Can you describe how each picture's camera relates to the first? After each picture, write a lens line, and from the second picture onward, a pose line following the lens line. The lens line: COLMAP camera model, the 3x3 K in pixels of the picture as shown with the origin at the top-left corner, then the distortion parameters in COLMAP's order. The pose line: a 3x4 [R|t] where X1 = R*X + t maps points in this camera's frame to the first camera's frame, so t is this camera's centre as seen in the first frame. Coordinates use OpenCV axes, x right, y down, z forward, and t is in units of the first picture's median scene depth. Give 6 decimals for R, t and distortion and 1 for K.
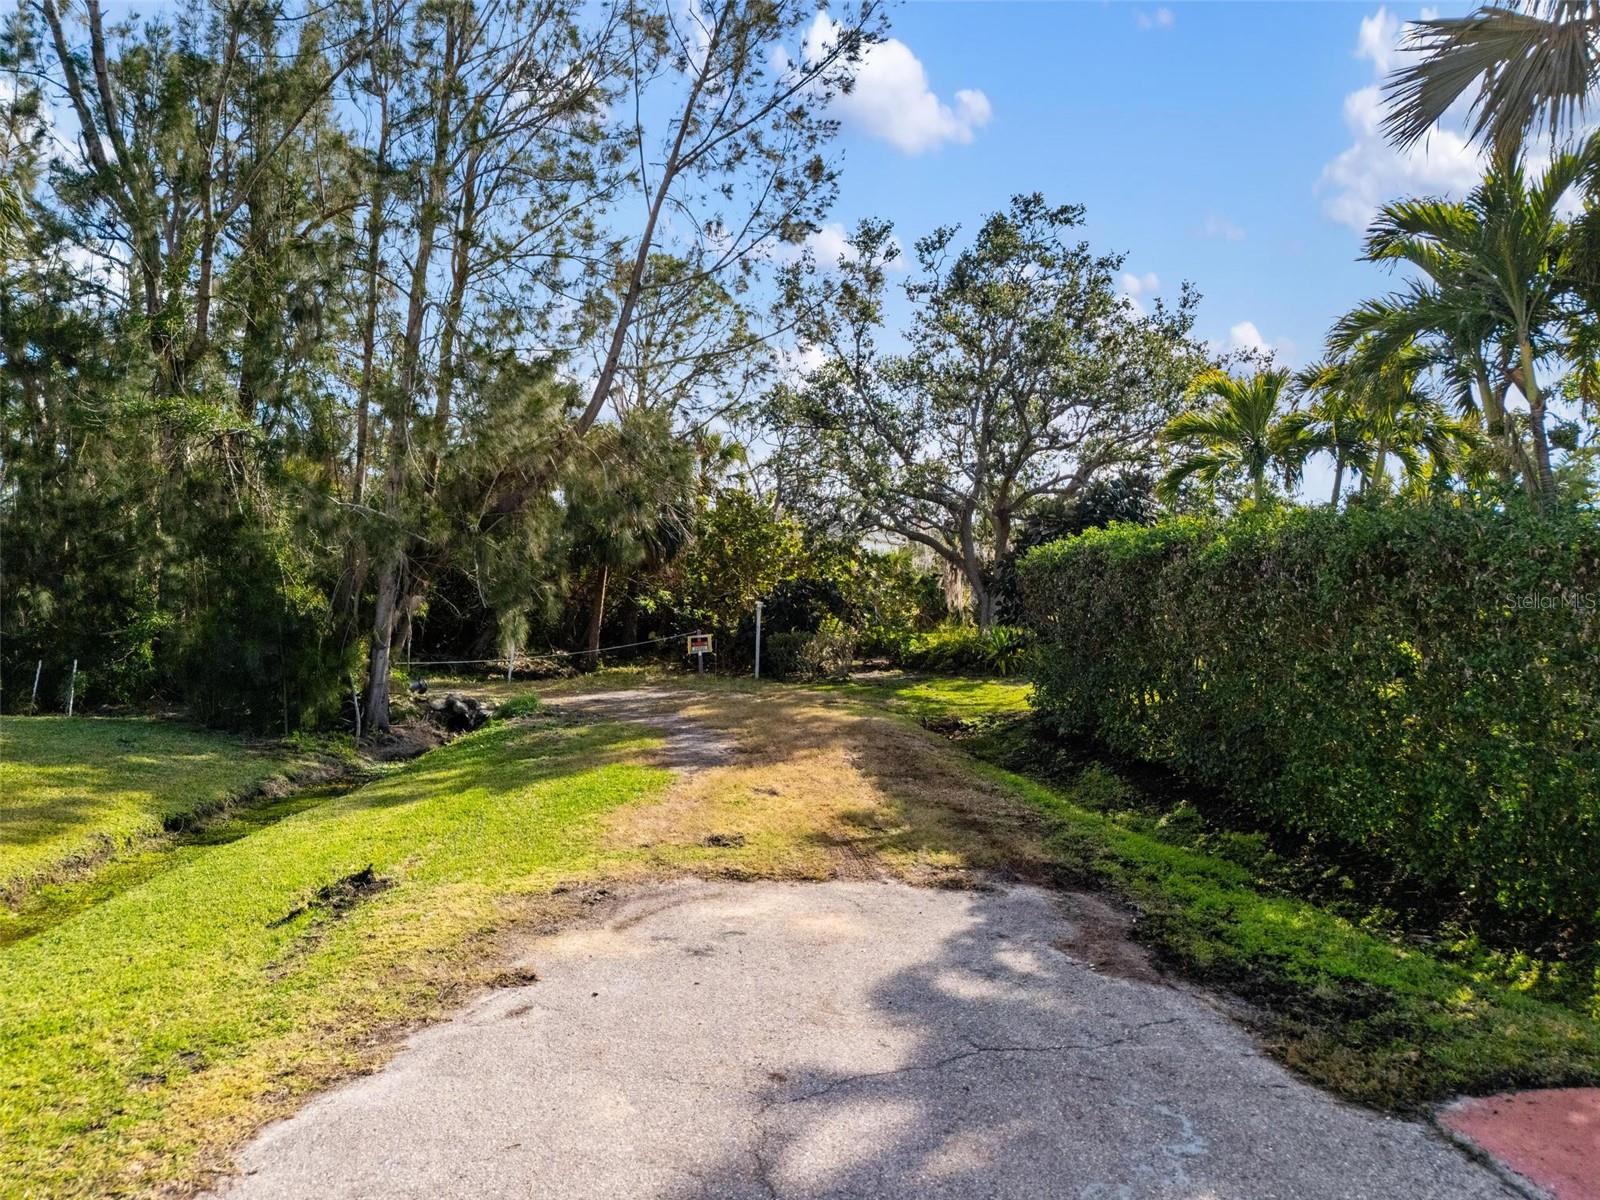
lens RADIAL K [[1134.5, 0, 798.7], [0, 1134.5, 599.6], [0, 0, 1]] dist [0.014380, -0.000117]
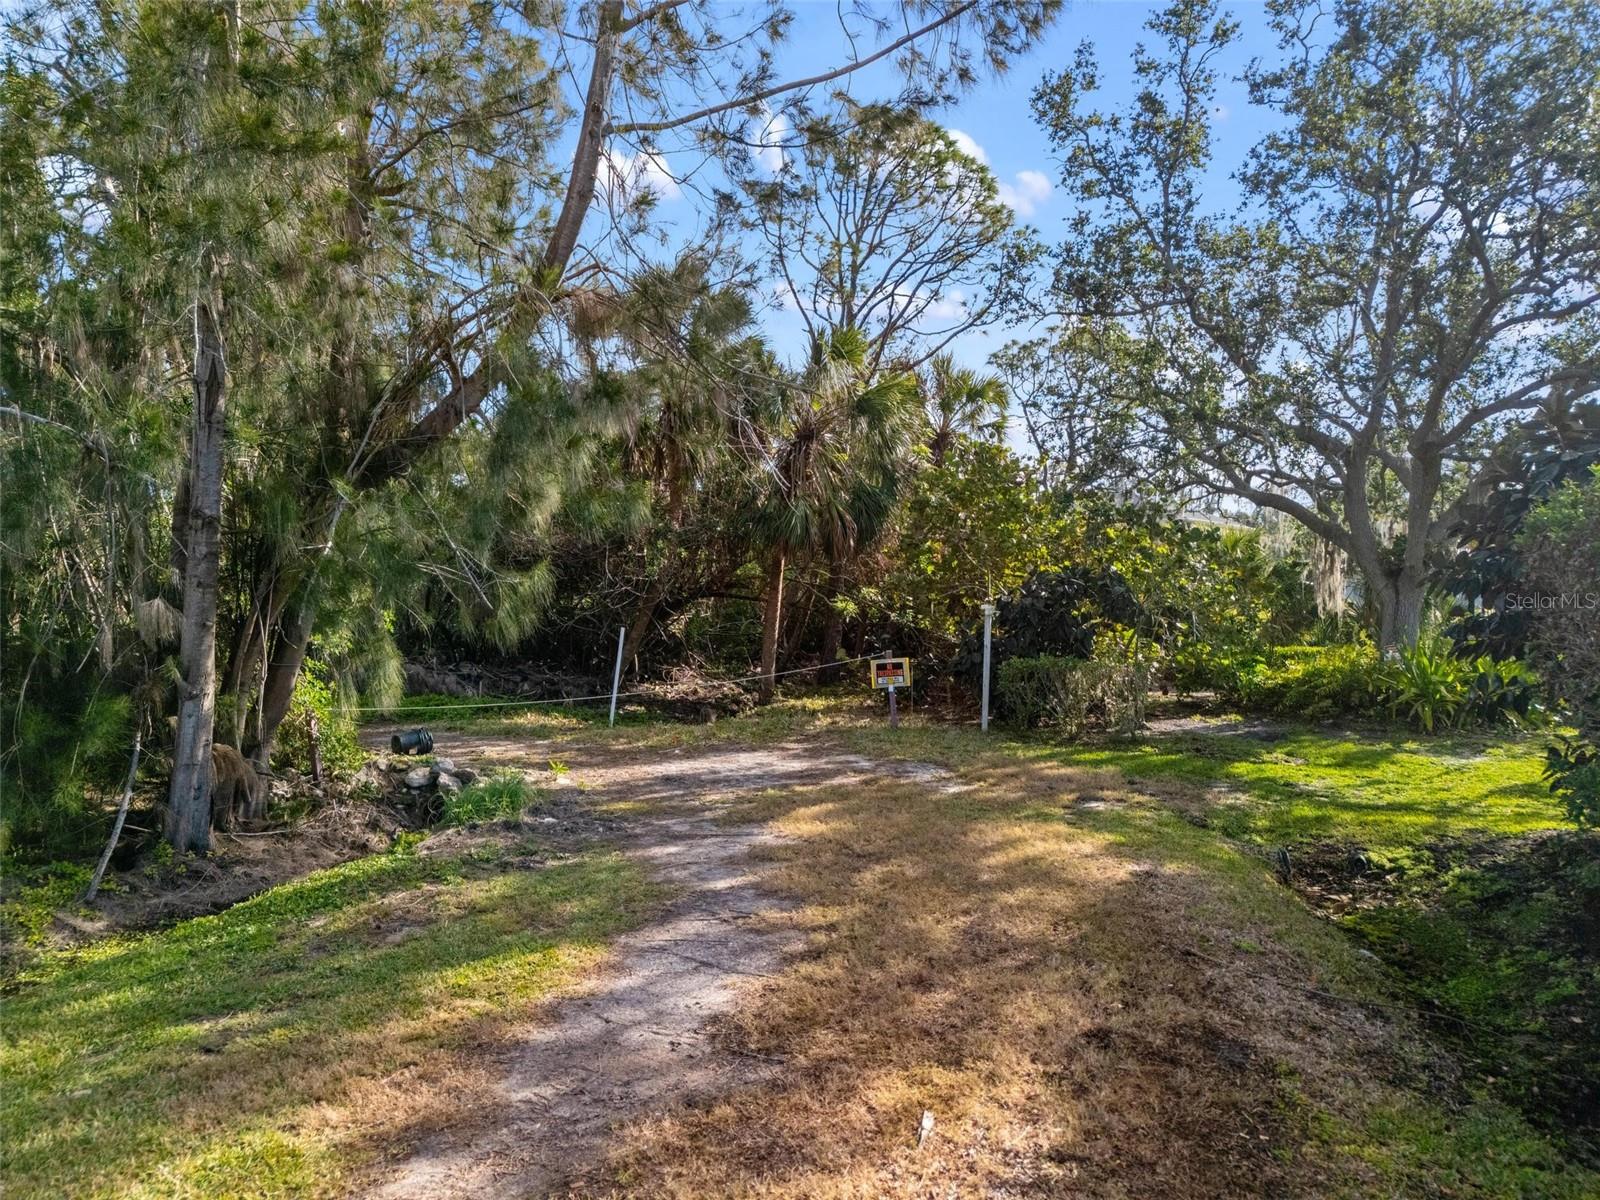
lens RADIAL K [[1134.5, 0, 804.8], [0, 1134.5, 602.9], [0, 0, 1]] dist [0.014380, -0.000117]
pose [[0.960518, -0.000166, -0.278219, 0.035965], [0.001555, 0.999987, 0.004772, -0.002198], [0.278215, -0.005017, 0.960506, 0.348297]]
